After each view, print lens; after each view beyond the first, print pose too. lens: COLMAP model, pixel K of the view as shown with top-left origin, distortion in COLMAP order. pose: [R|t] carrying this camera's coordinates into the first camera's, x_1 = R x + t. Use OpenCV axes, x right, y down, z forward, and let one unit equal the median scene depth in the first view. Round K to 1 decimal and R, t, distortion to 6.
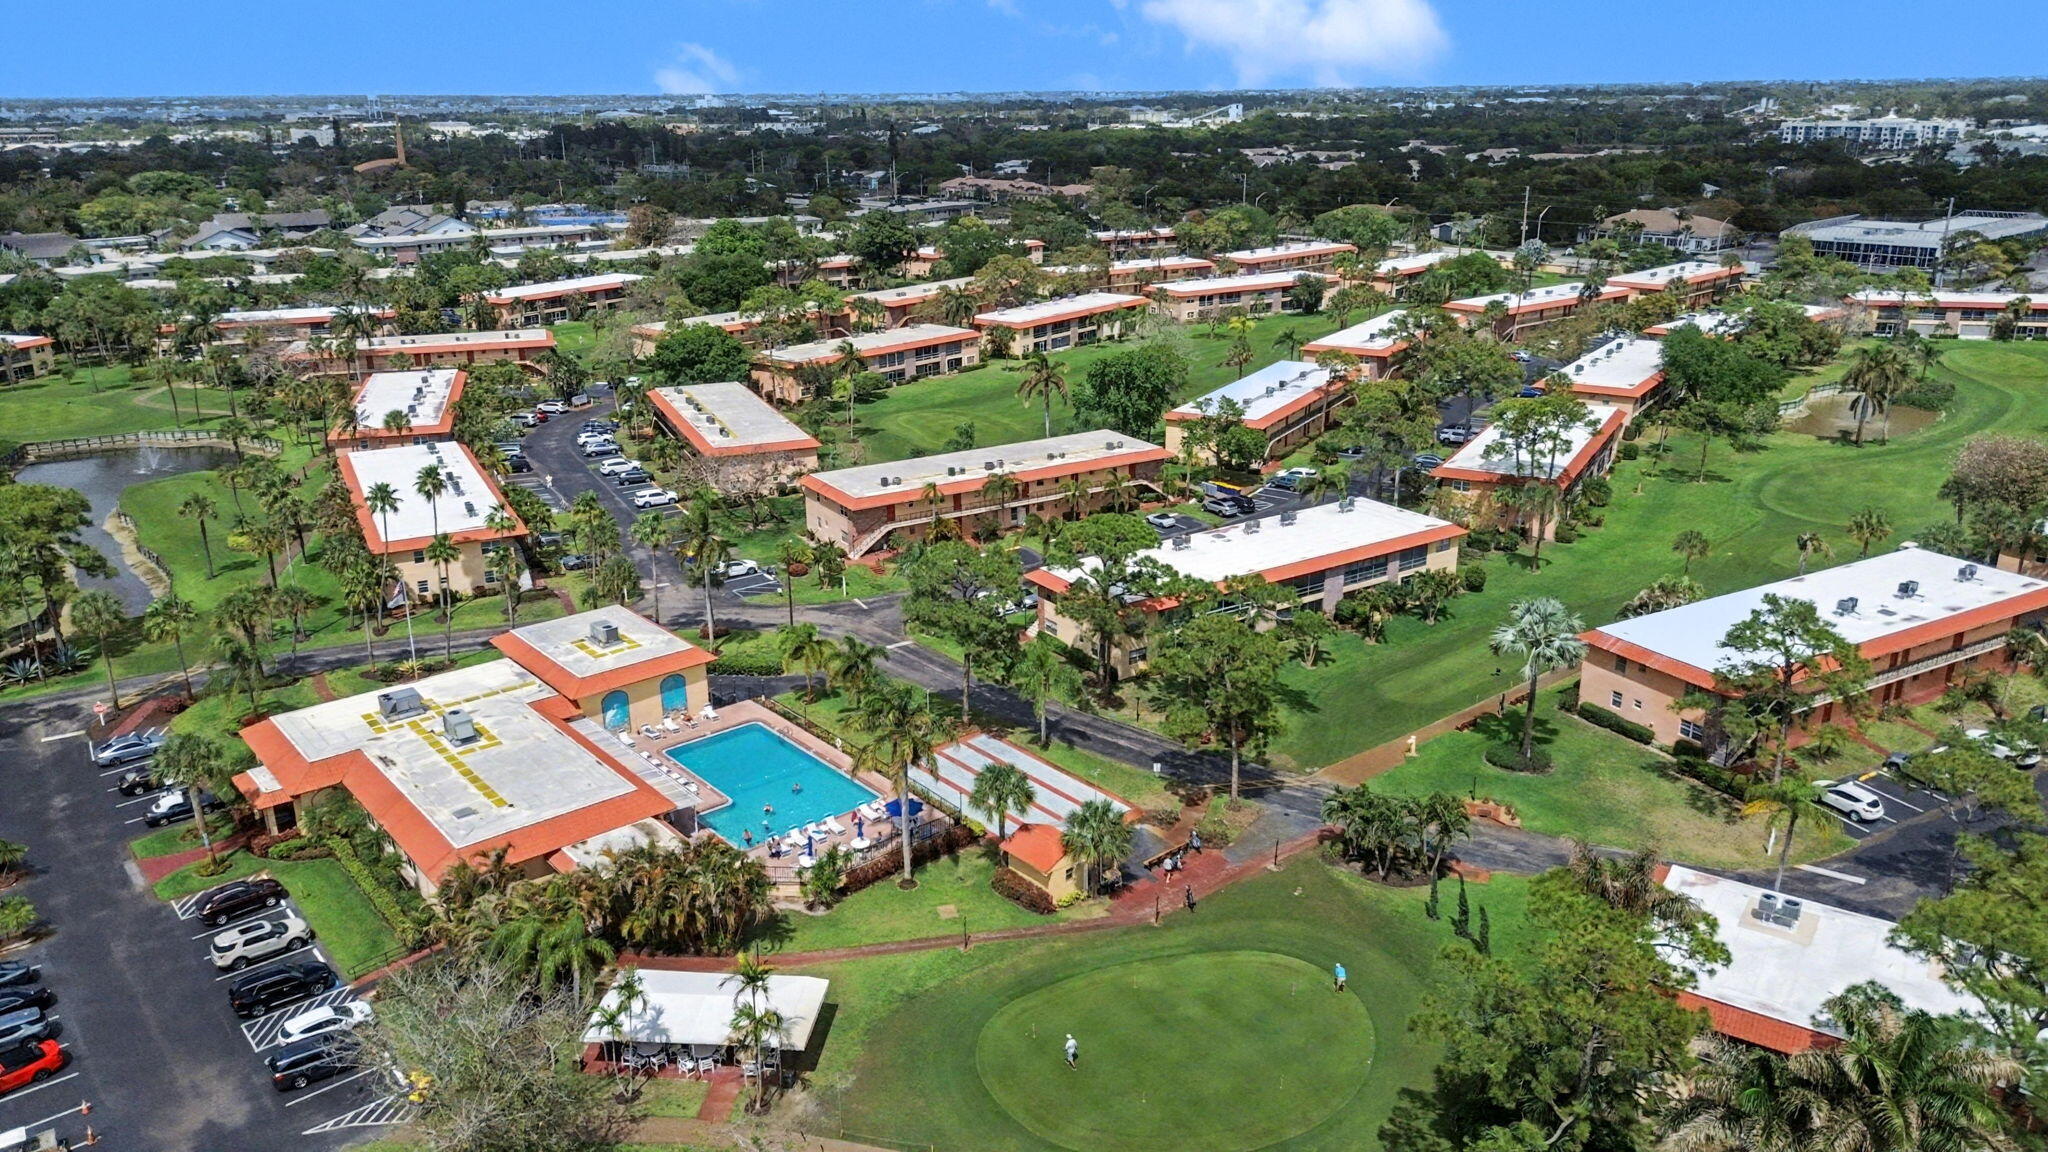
lens RADIAL K [[1402.6, 0, 1024.0], [0, 1402.6, 576.0], [0, 0, 1]] dist [0.058977, -0.061300]
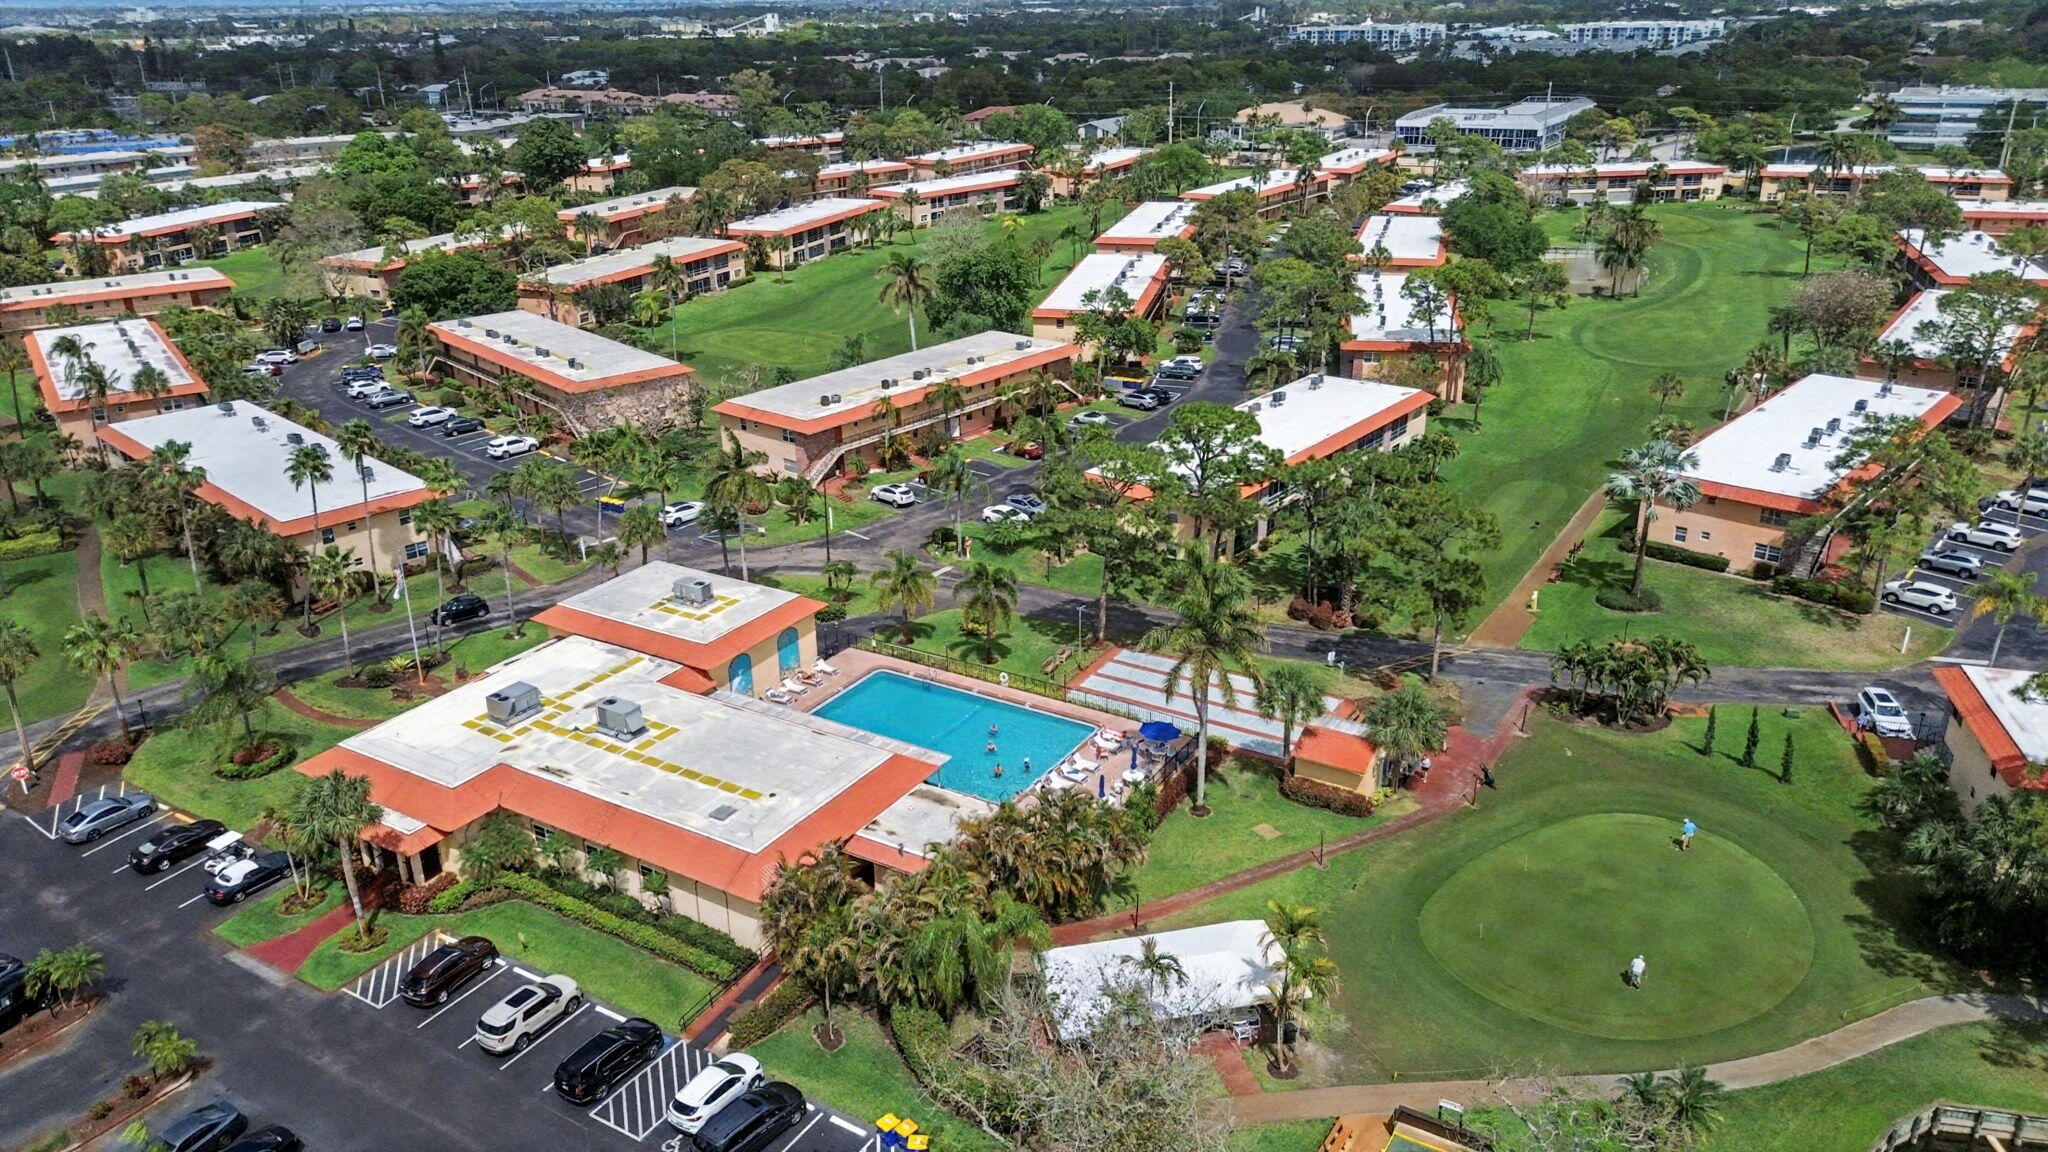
lens RADIAL K [[1402.6, 0, 1024.0], [0, 1402.6, 576.0], [0, 0, 1]] dist [0.058977, -0.061300]
pose [[0.951237, -0.120591, 0.283913, -0.247640], [0.104619, 0.991987, 0.070822, -0.005792], [-0.290179, -0.037666, 0.956231, 0.091158]]
